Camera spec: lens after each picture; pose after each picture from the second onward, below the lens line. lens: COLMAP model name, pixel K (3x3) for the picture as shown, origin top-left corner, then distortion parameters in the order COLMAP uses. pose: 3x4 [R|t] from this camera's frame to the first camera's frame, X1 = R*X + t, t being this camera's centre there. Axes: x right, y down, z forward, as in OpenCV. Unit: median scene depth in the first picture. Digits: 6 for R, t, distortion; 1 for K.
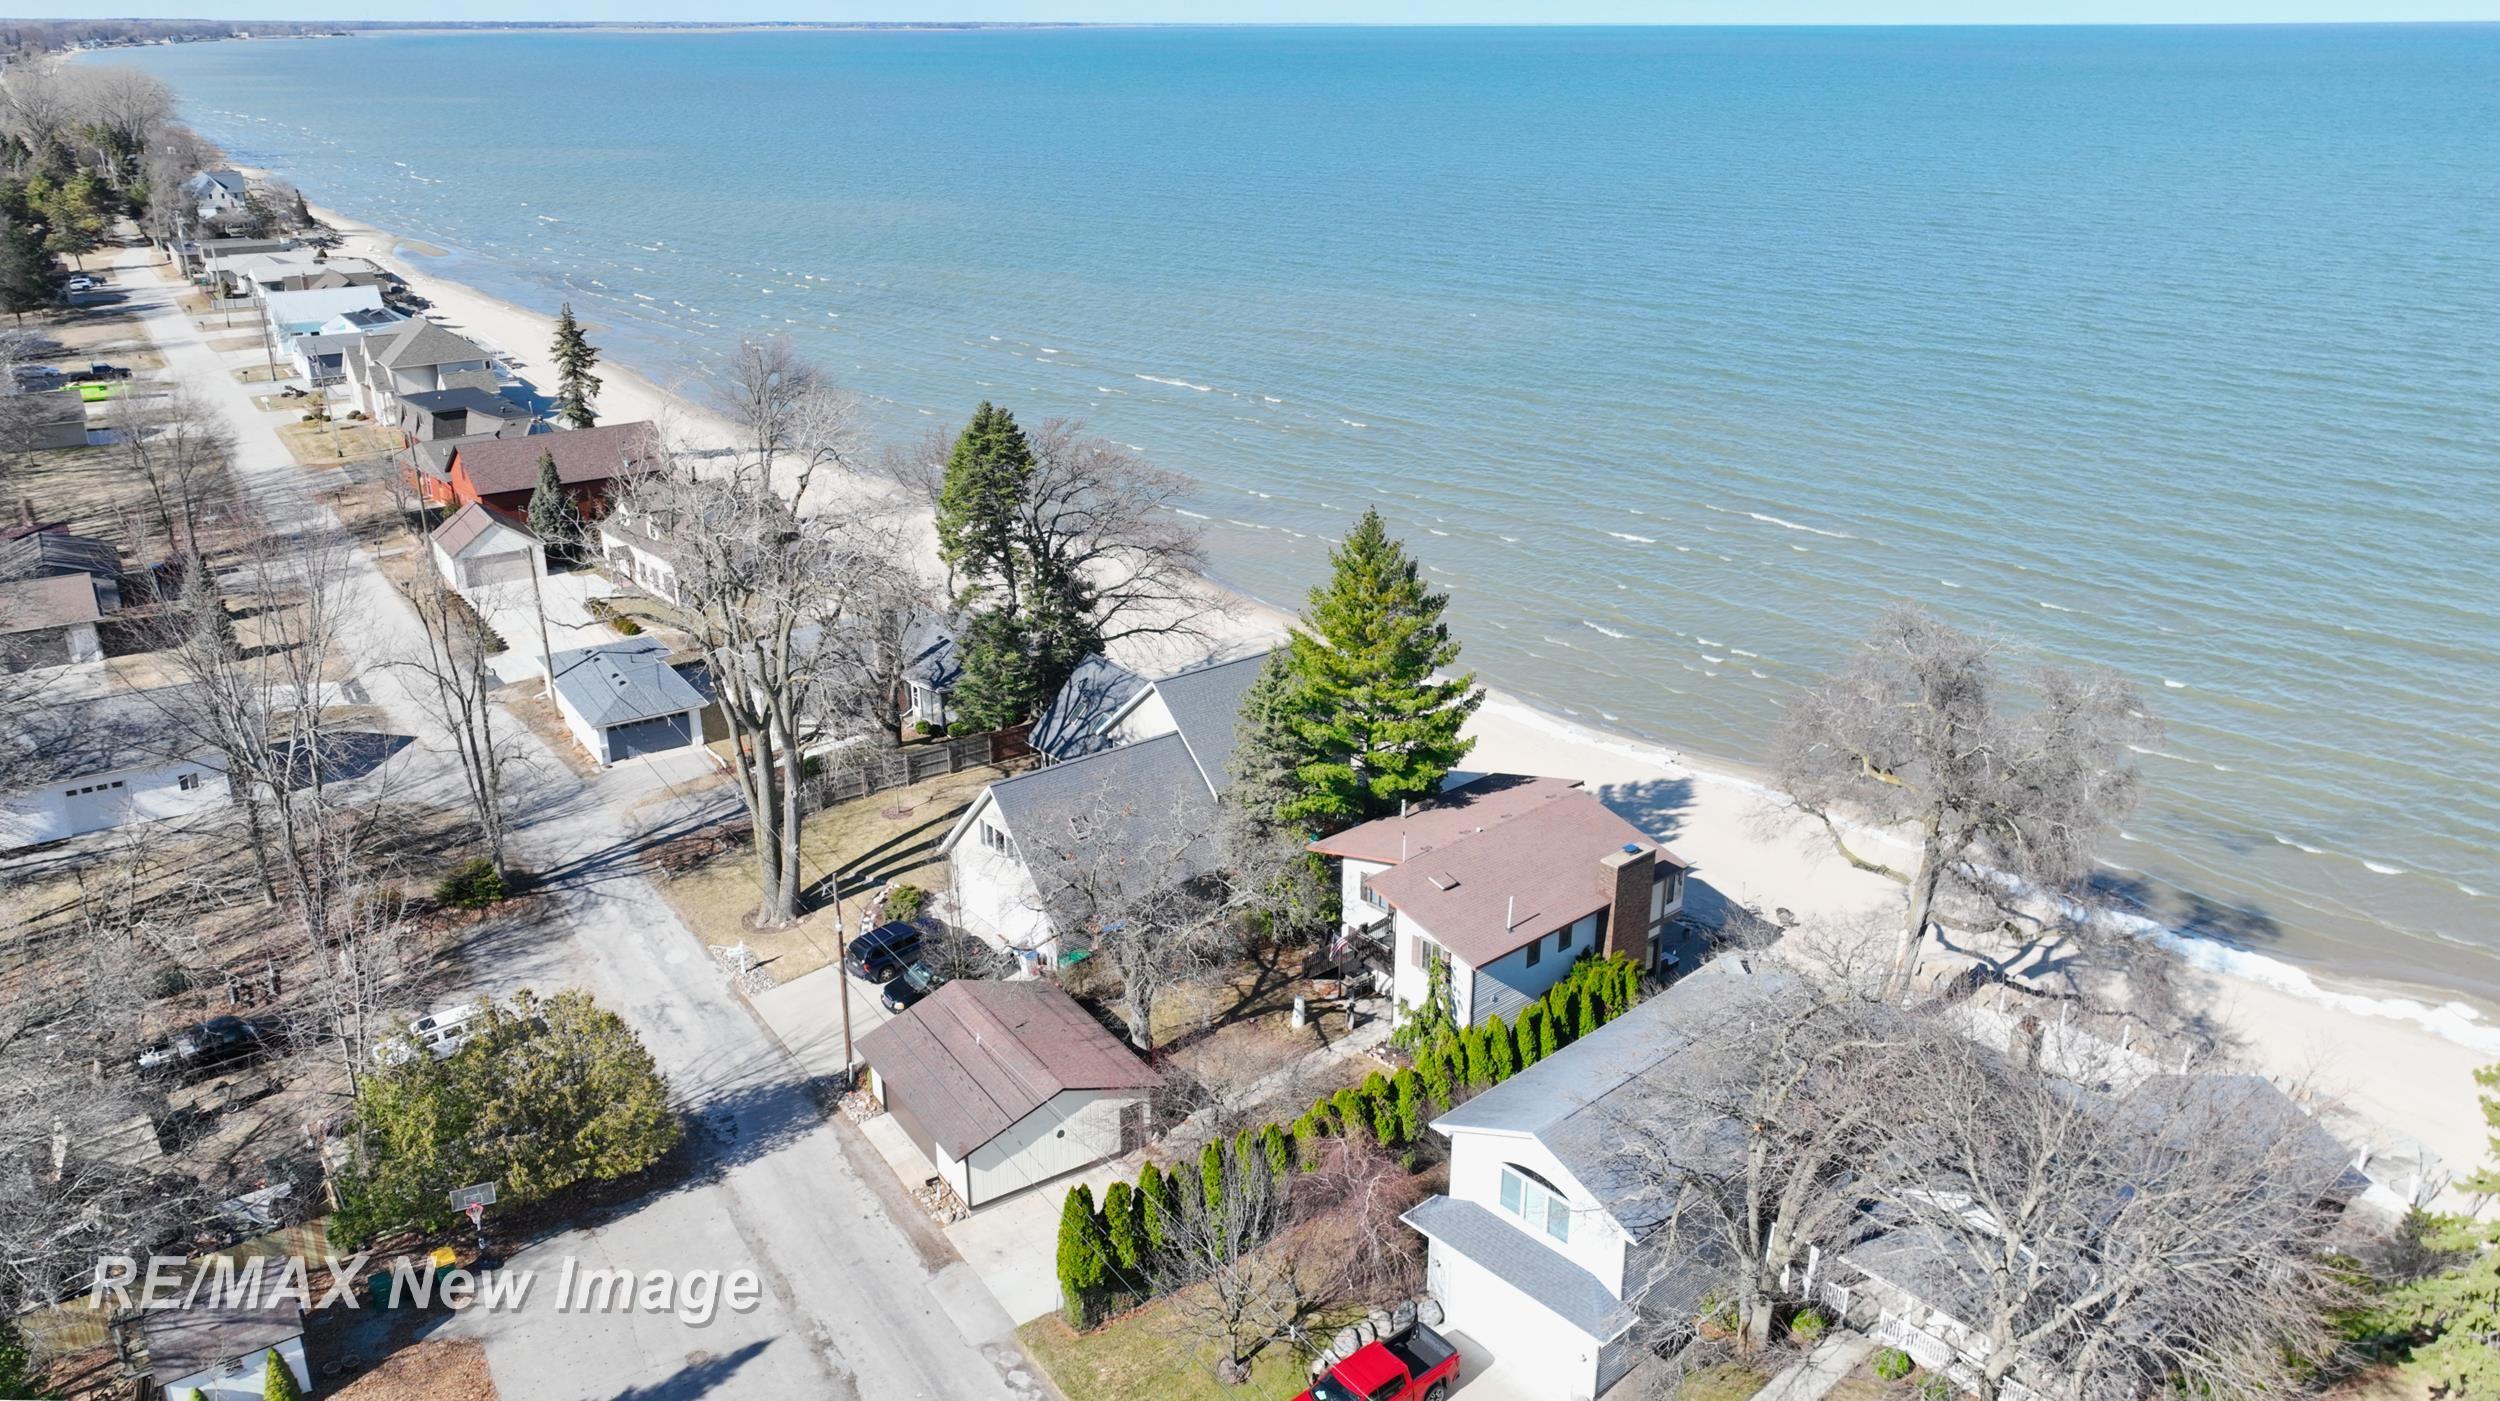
lens RADIAL K [[1774.1, 0, 1245.8], [0, 1774.1, 695.7], [0, 0, 1]] dist [0.004201, 0.005476]
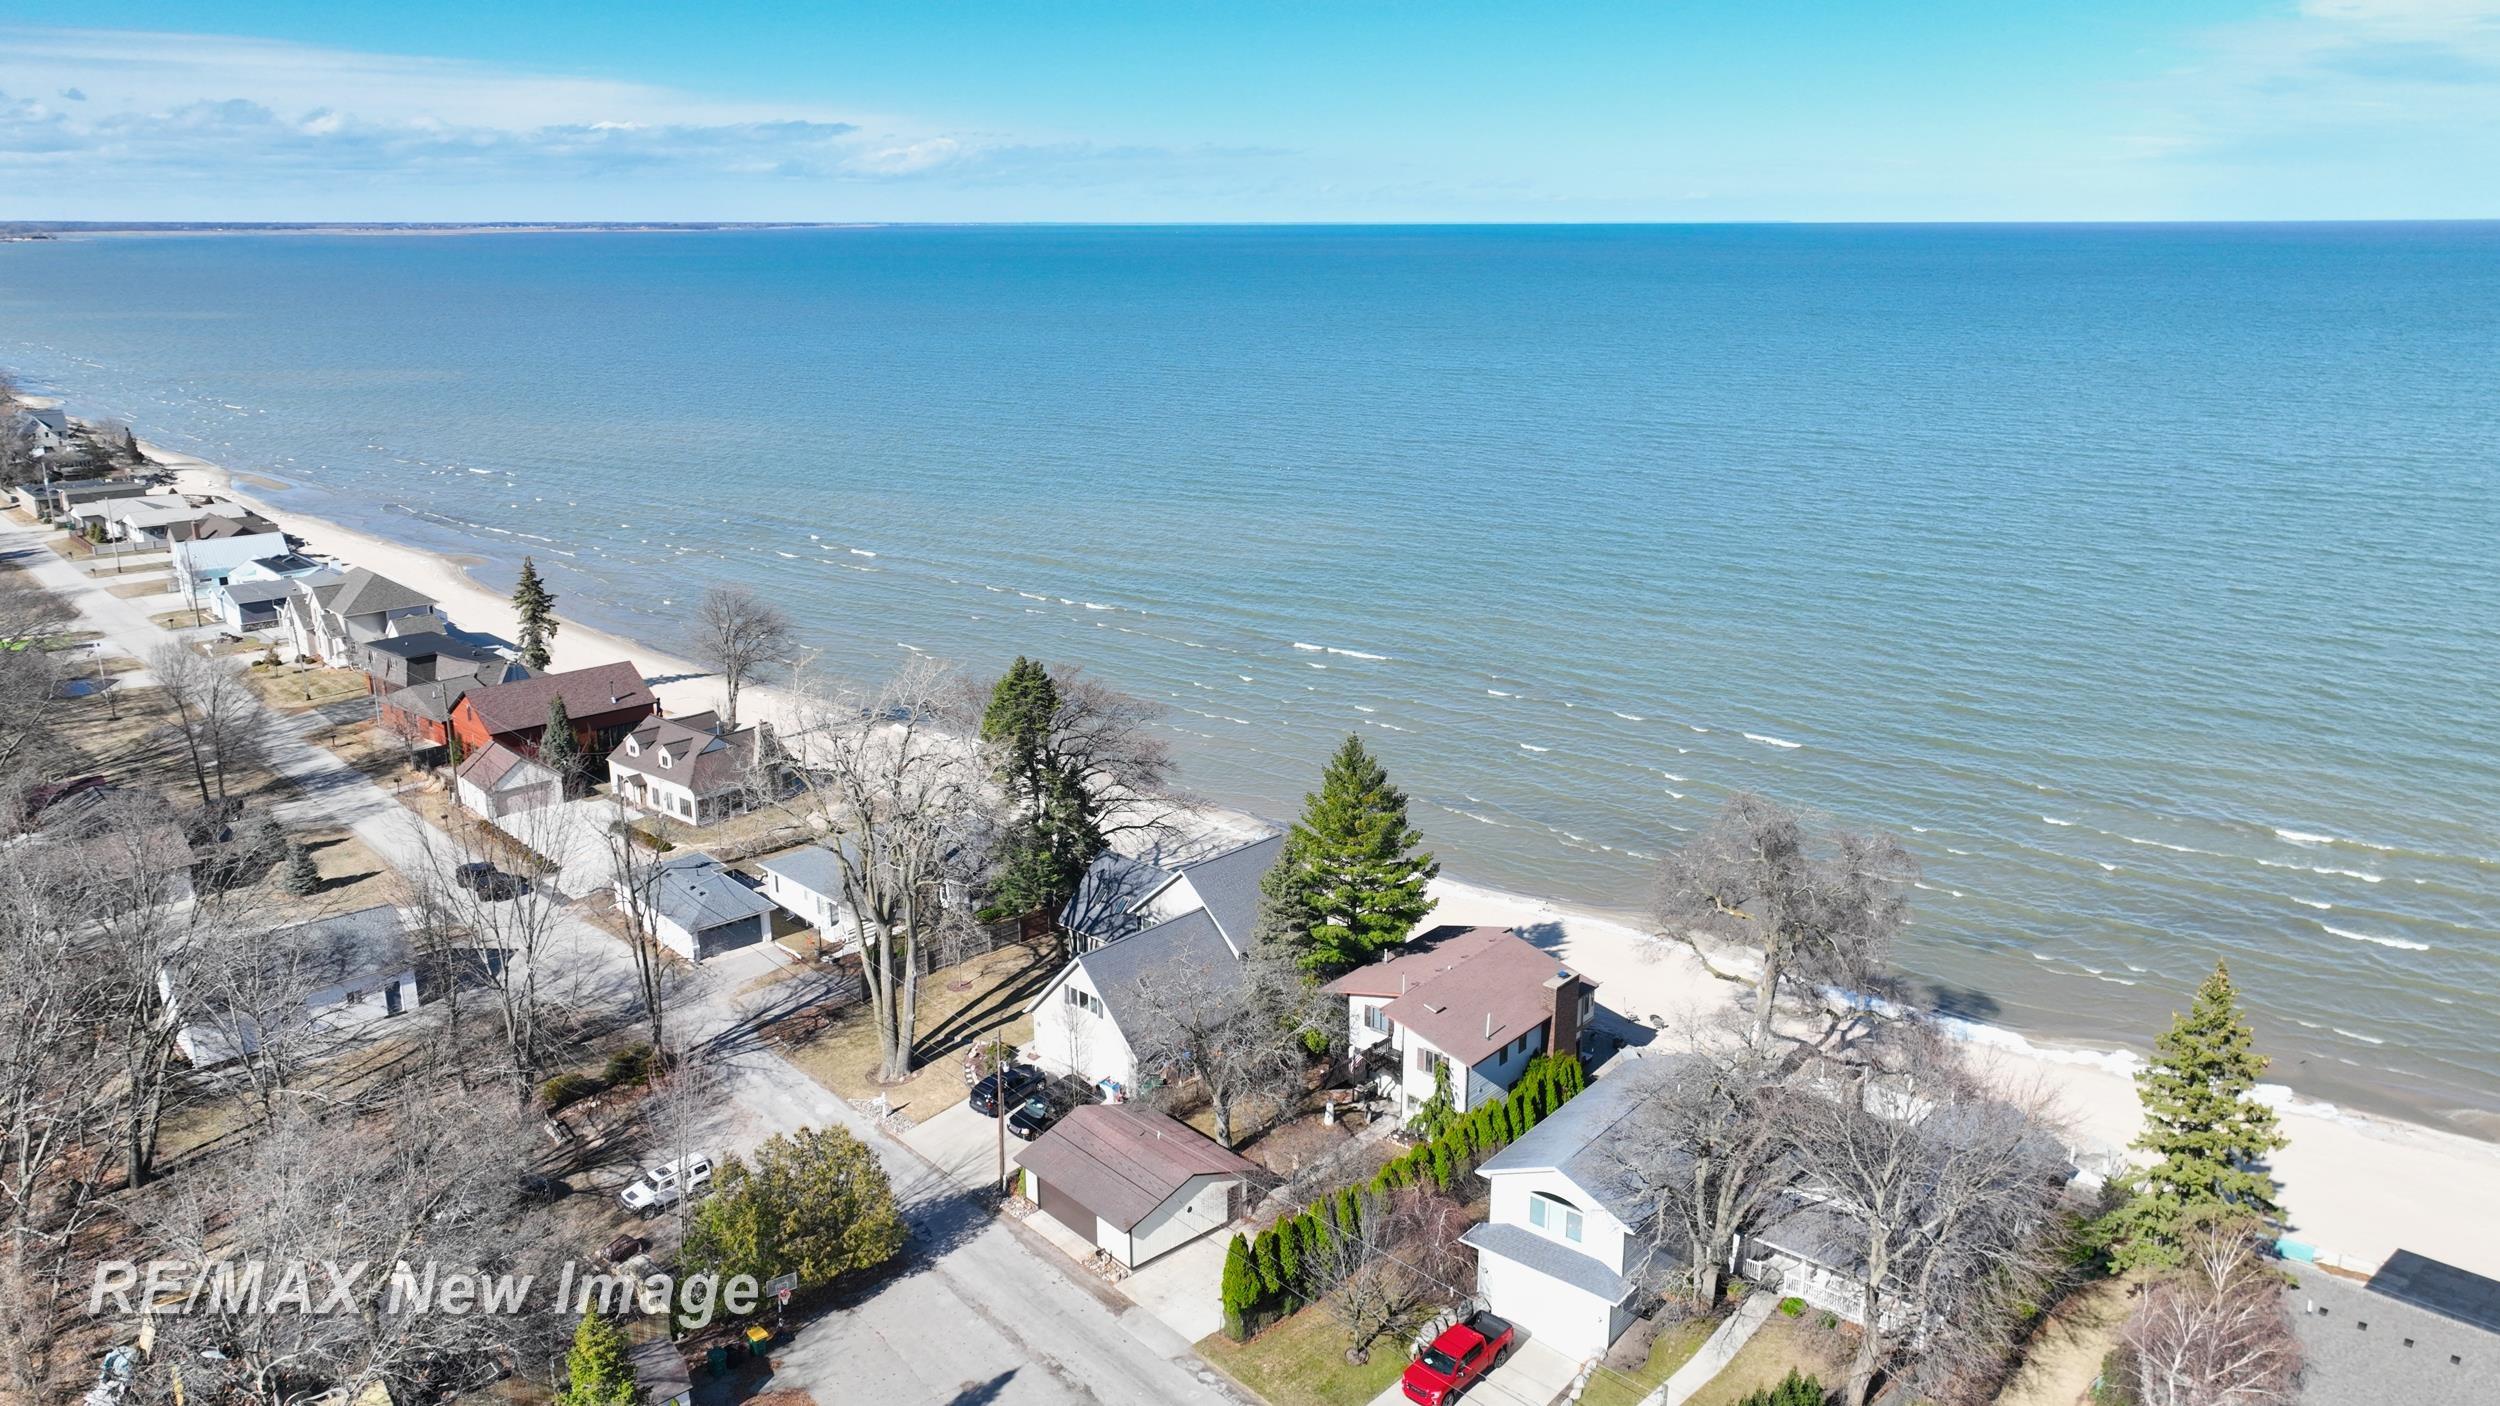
lens RADIAL K [[1736.0, 0, 1239.2], [0, 1736.0, 706.4], [0, 0, 1]] dist [0.003911, 0.001662]
pose [[0.989456, -0.040466, 0.139066, -0.198847], [0.052756, 0.994910, -0.085856, -0.017388], [-0.134883, 0.092287, 0.986554, -0.298623]]
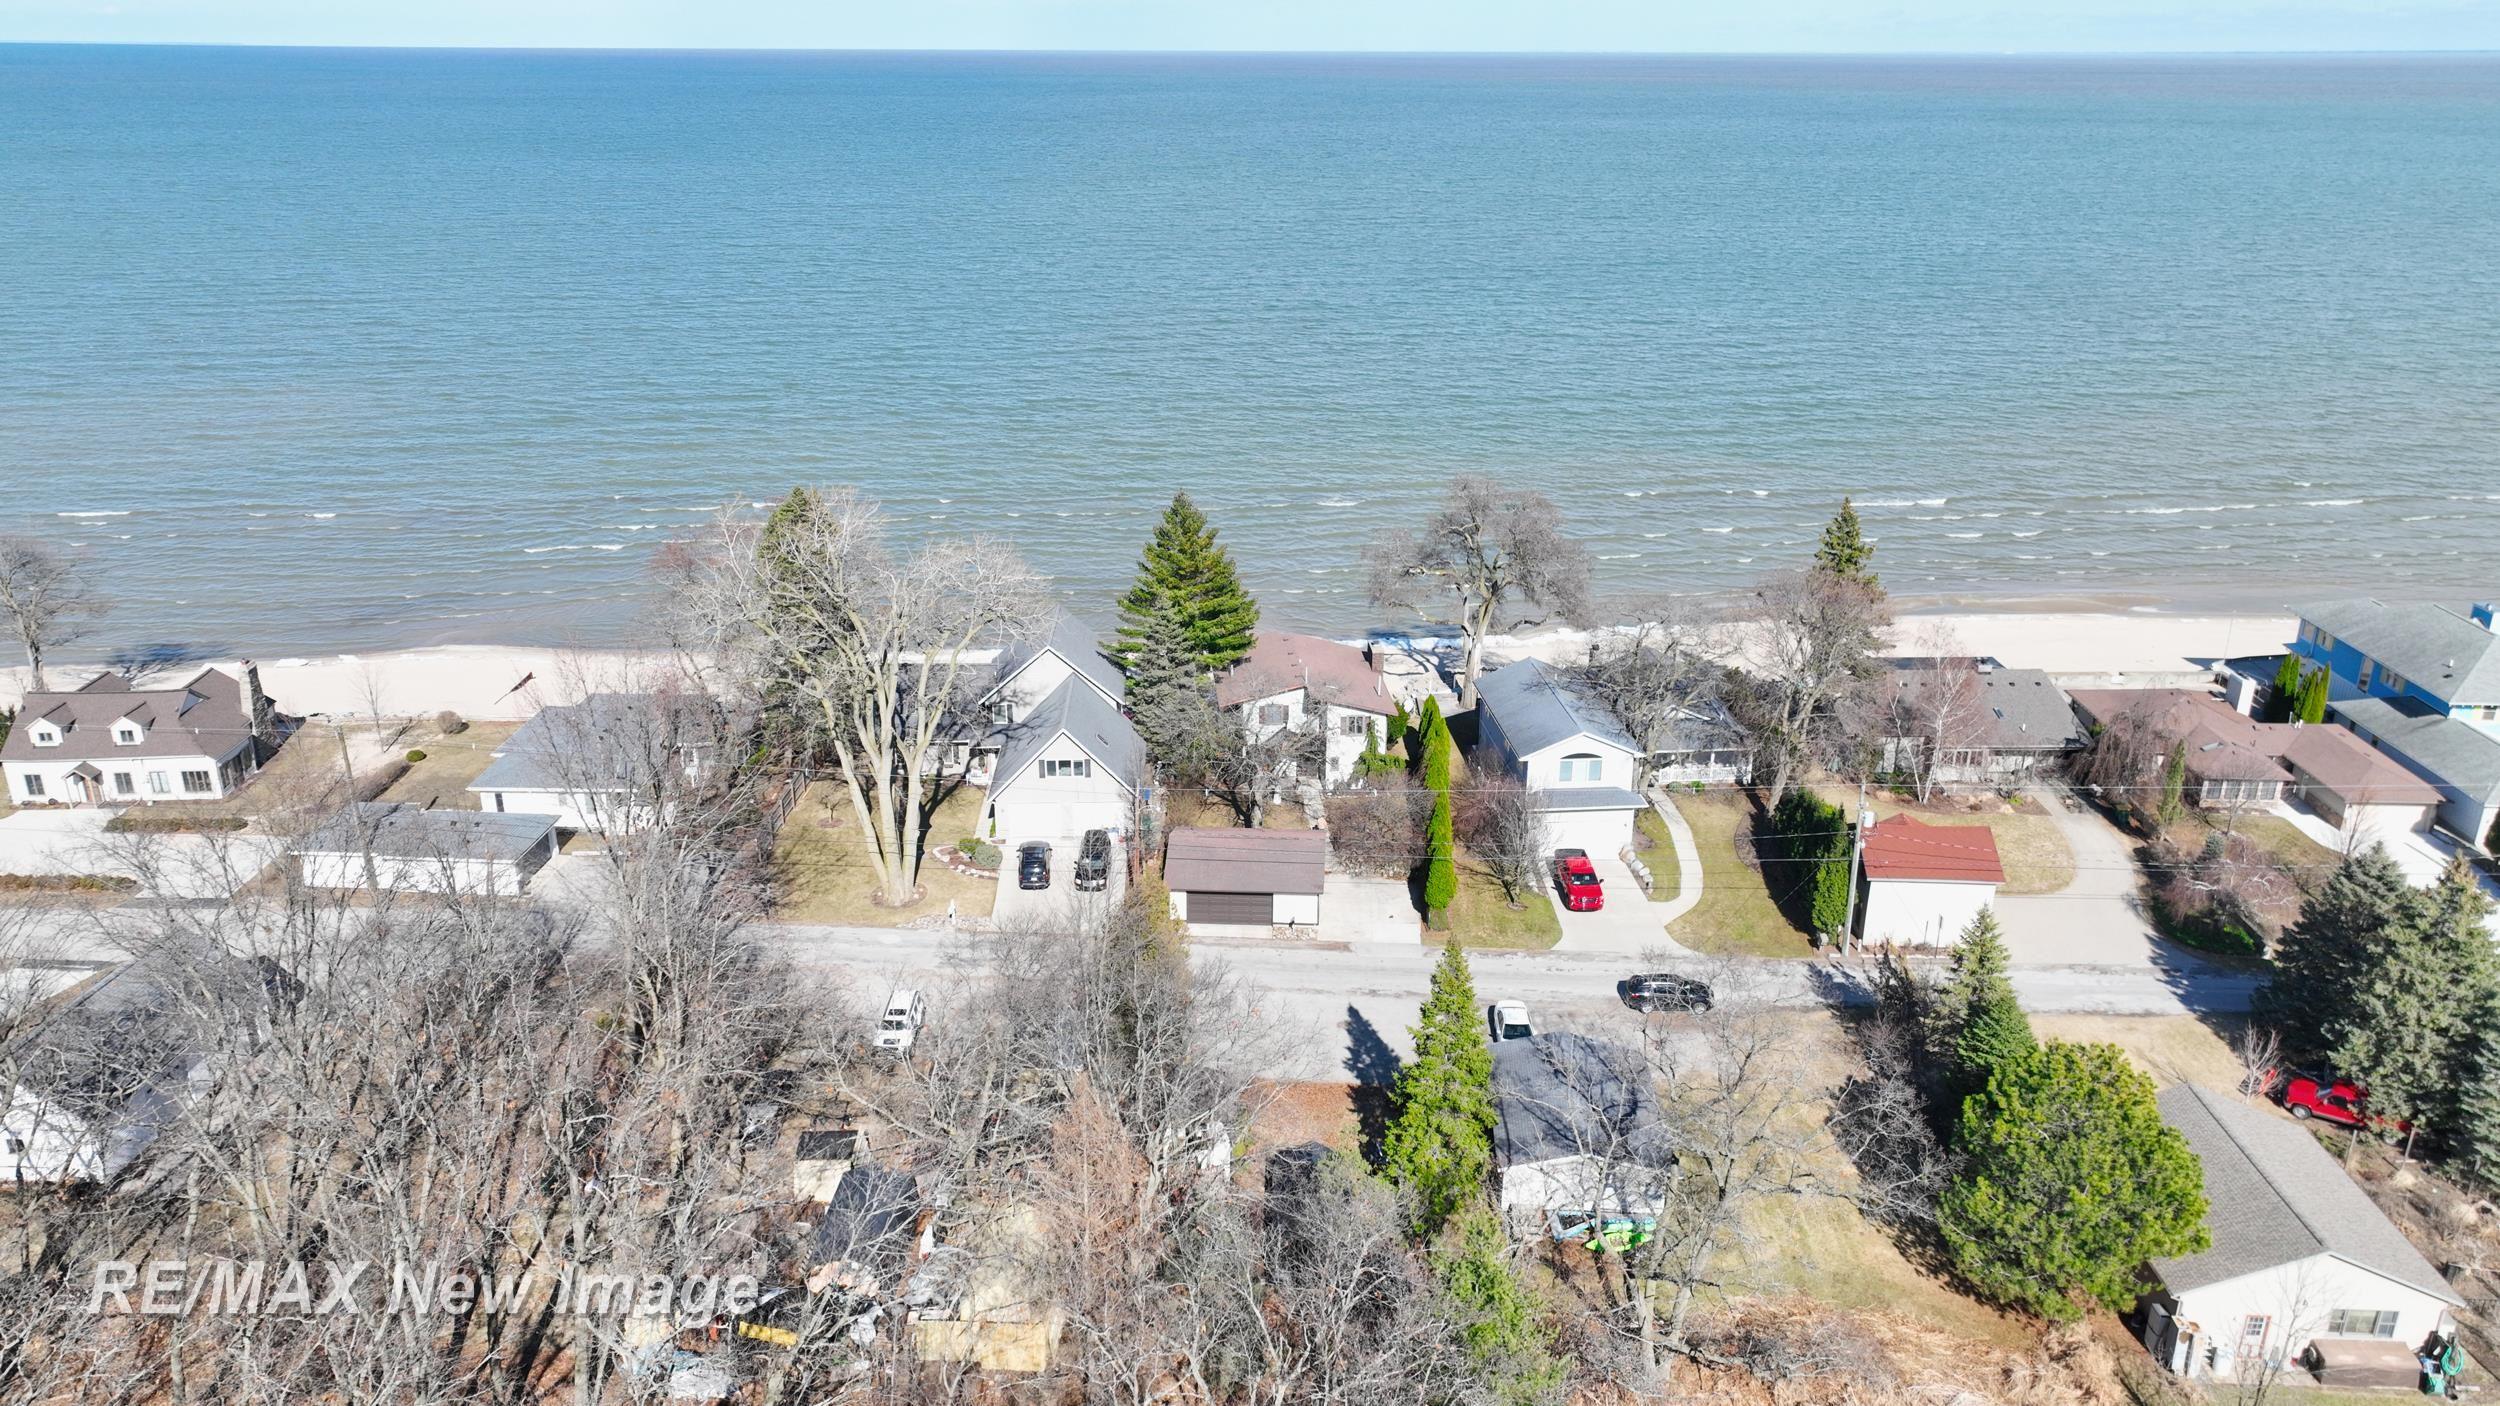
lens RADIAL K [[1734.7, 0, 1241.1], [0, 1734.7, 703.6], [0, 0, 1]] dist [-0.005131, -0.001202]
pose [[0.598615, -0.275570, 0.752145, -1.110164], [0.276161, 0.952395, 0.129147, -0.109142], [-0.751928, 0.130404, 0.646219, -0.007306]]
